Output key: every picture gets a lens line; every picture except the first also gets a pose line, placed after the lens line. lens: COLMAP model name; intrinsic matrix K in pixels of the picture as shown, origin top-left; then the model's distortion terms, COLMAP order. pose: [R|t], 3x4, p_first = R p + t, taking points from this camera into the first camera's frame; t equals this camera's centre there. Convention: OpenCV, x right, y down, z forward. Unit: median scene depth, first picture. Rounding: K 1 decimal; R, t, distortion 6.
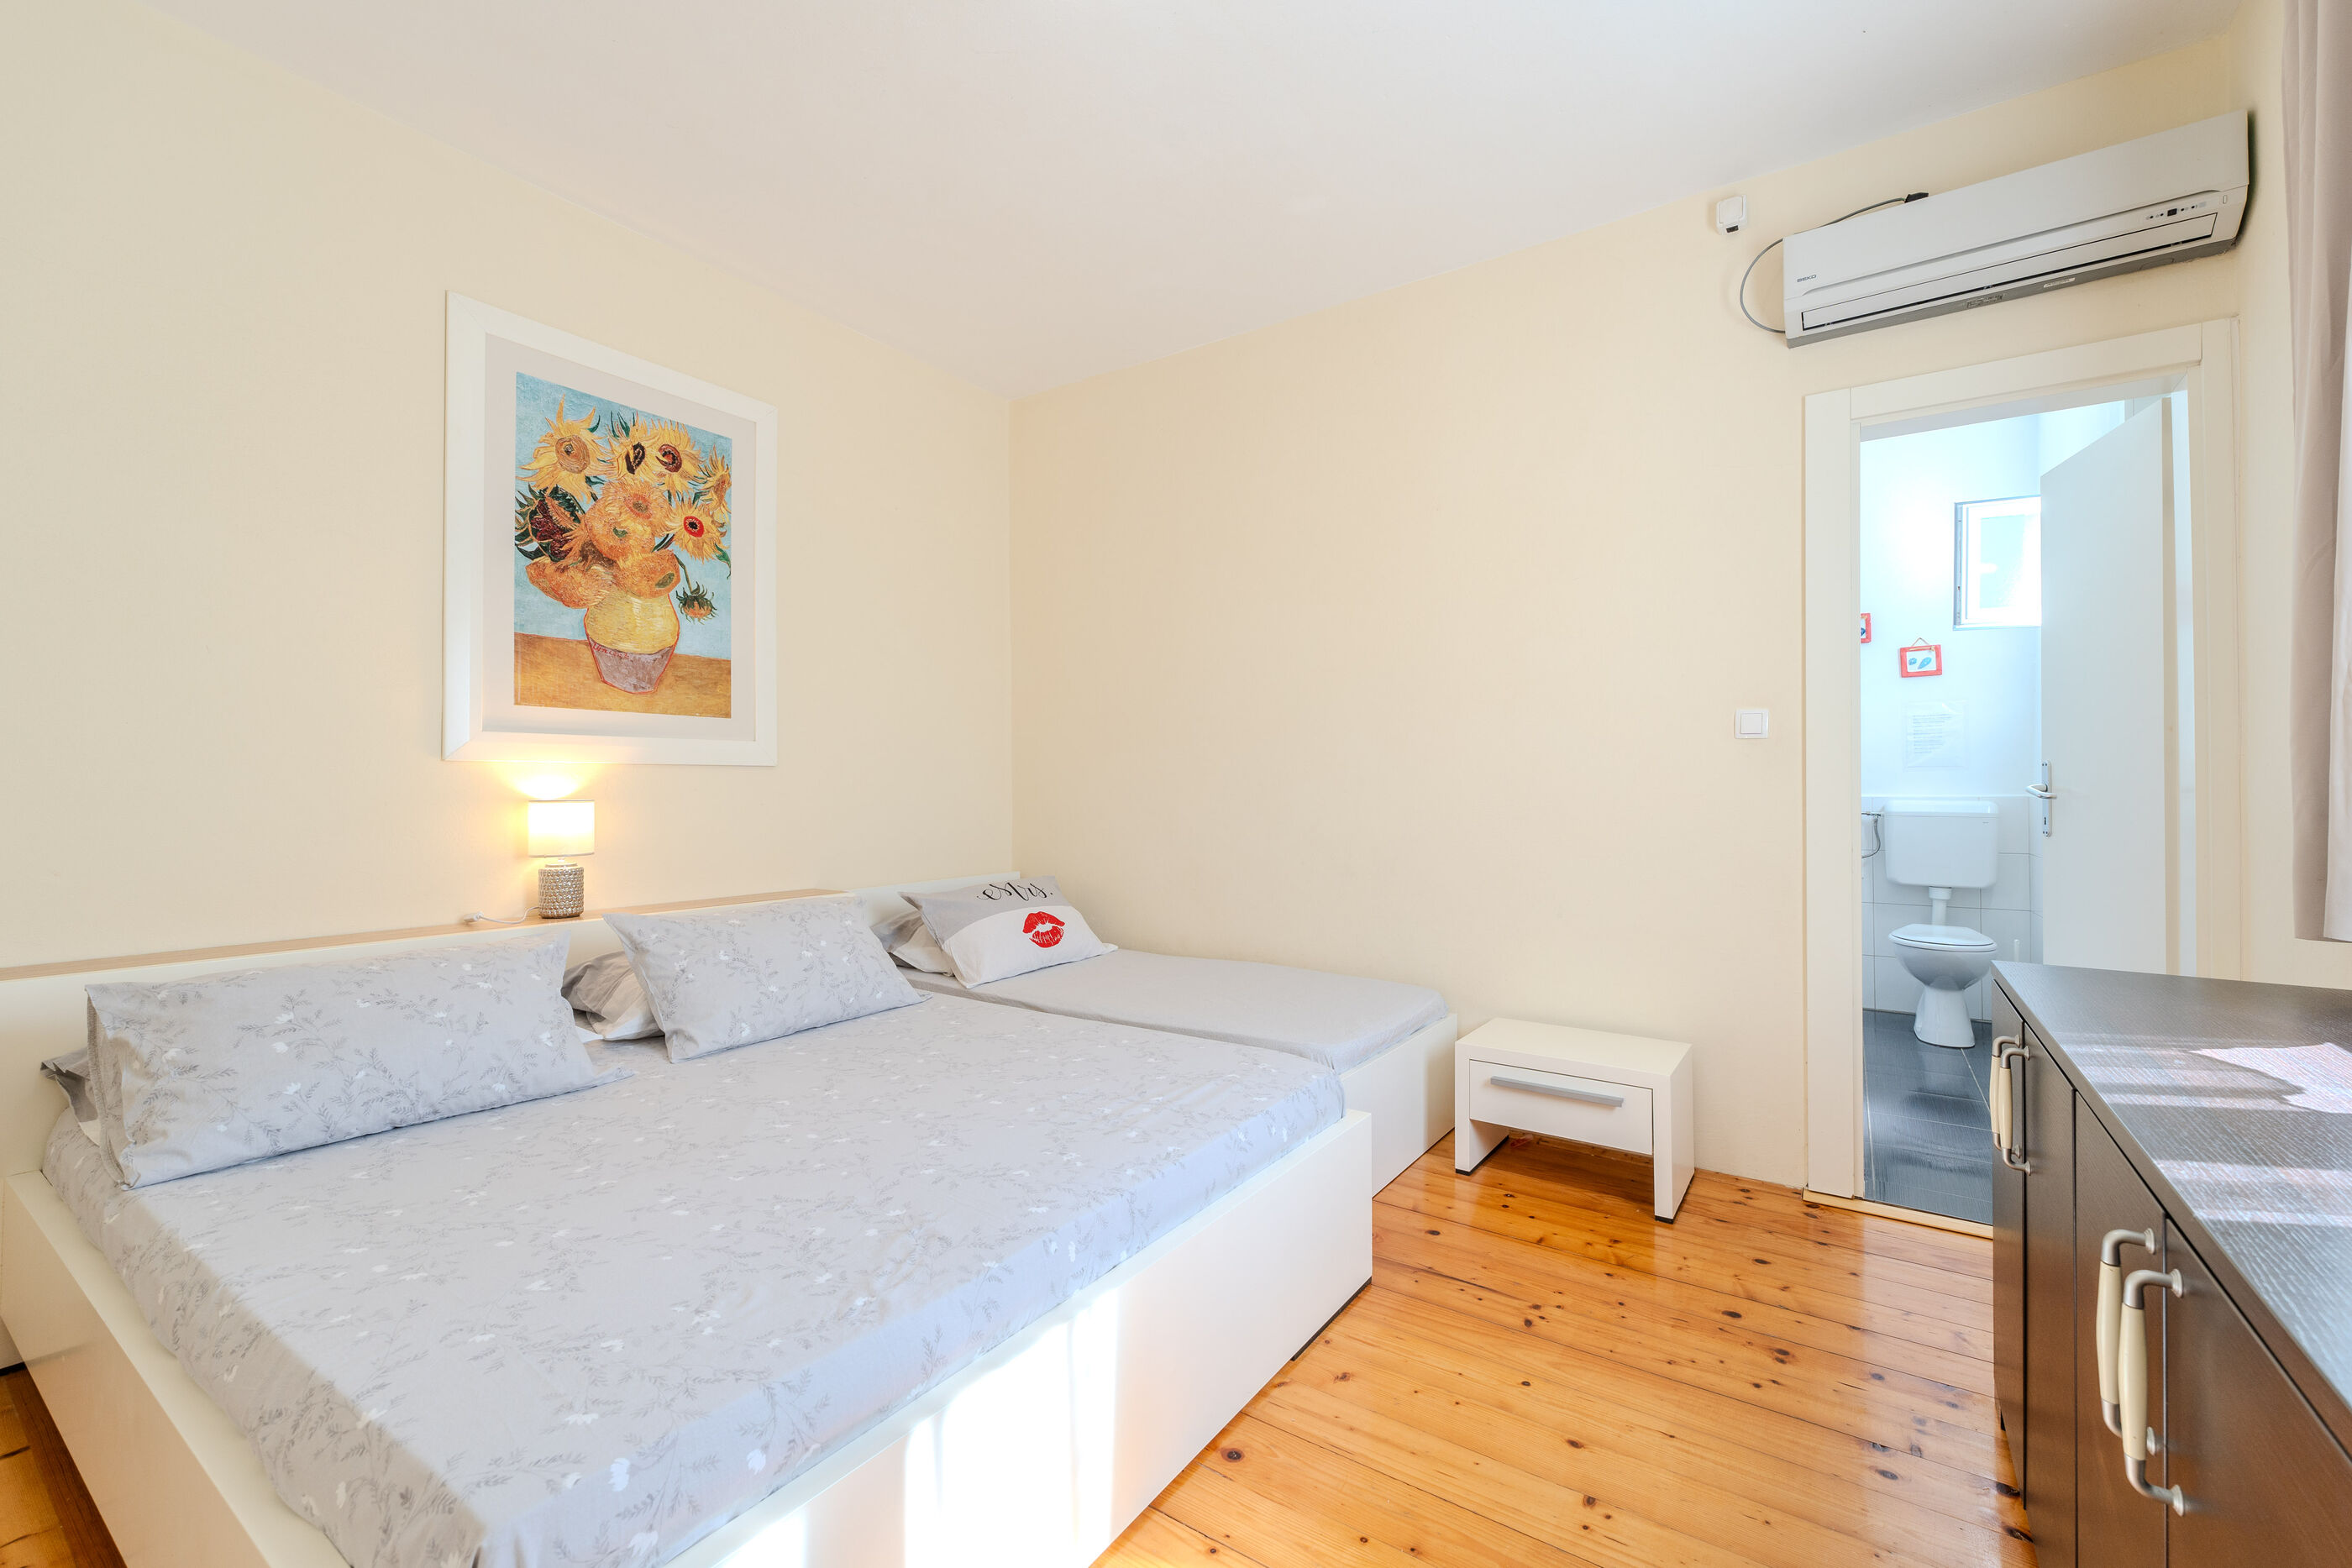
lens RADIAL K [[950.8, 0, 1241.0], [0, 950.8, 780.1], [0, 0, 1]] dist [-0.001240, -0.000106]
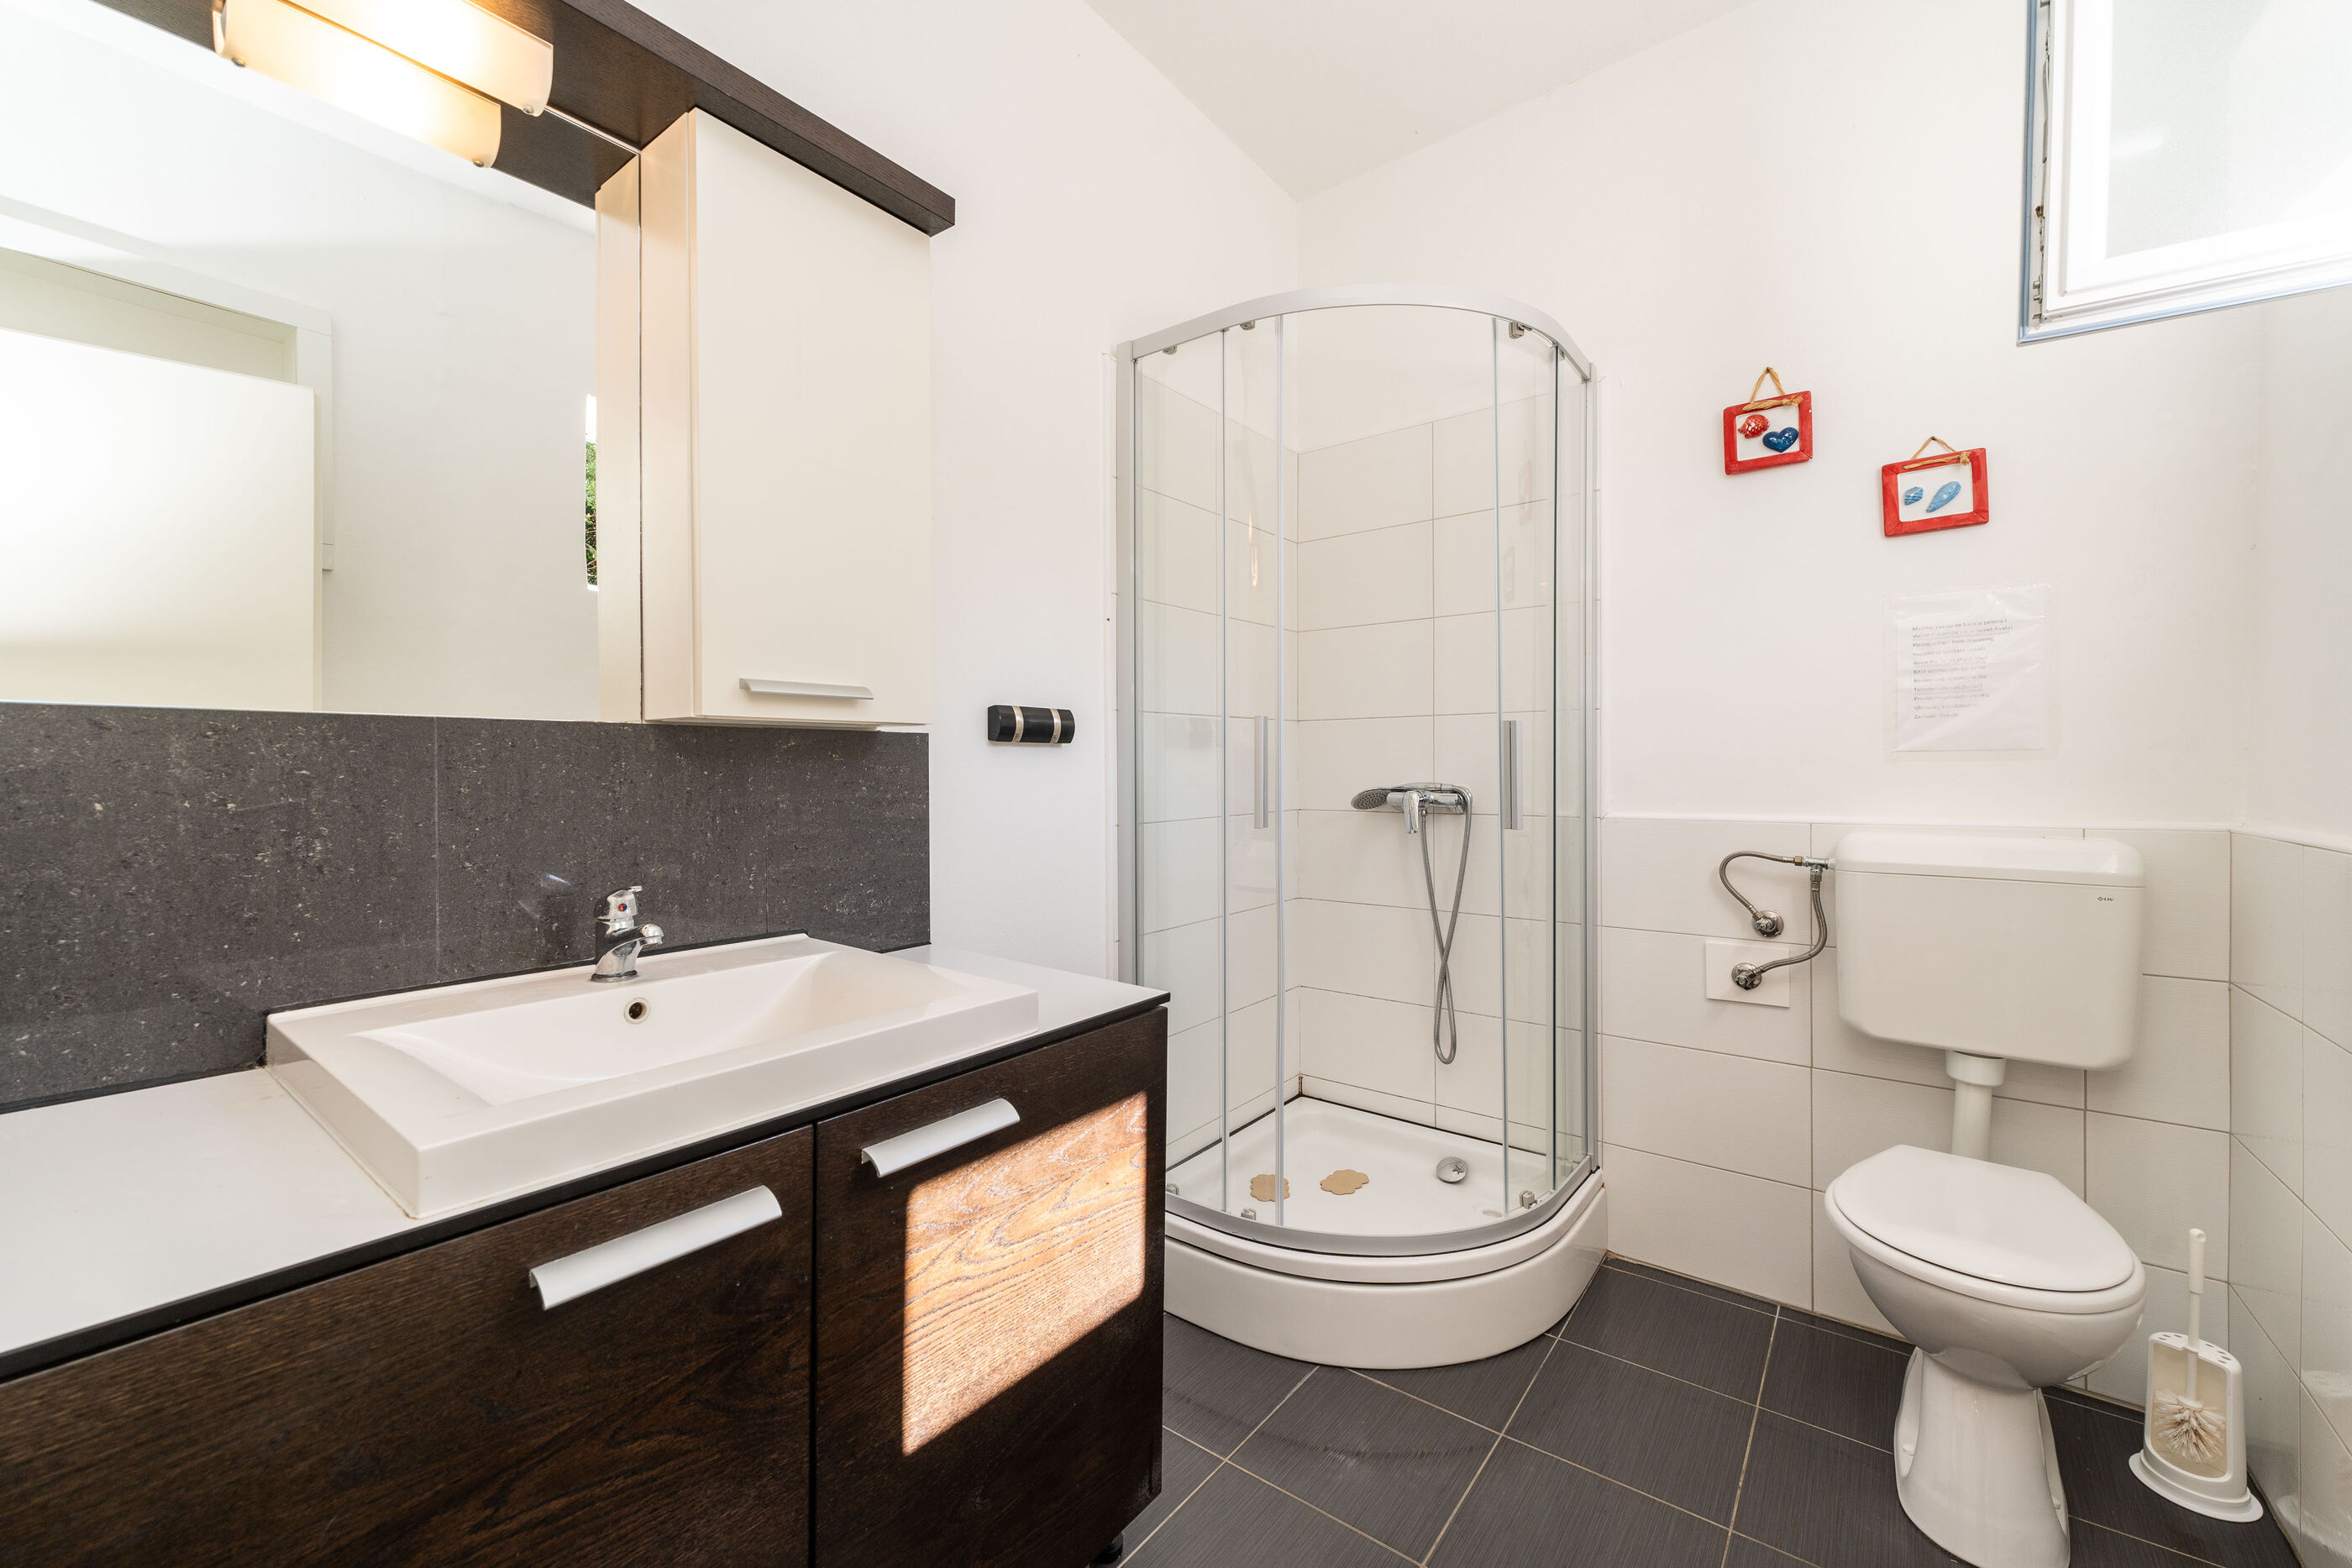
lens RADIAL K [[946.7, 0, 1177.6], [0, 946.7, 771.4], [0, 0, 1]] dist [-0.000615, 0.000008]
pose [[0.996615, 0.004135, -0.082110, 0.428020], [-0.003209, 0.999930, 0.011400, -0.008418], [0.082152, -0.011098, 0.996558, 0.569633]]
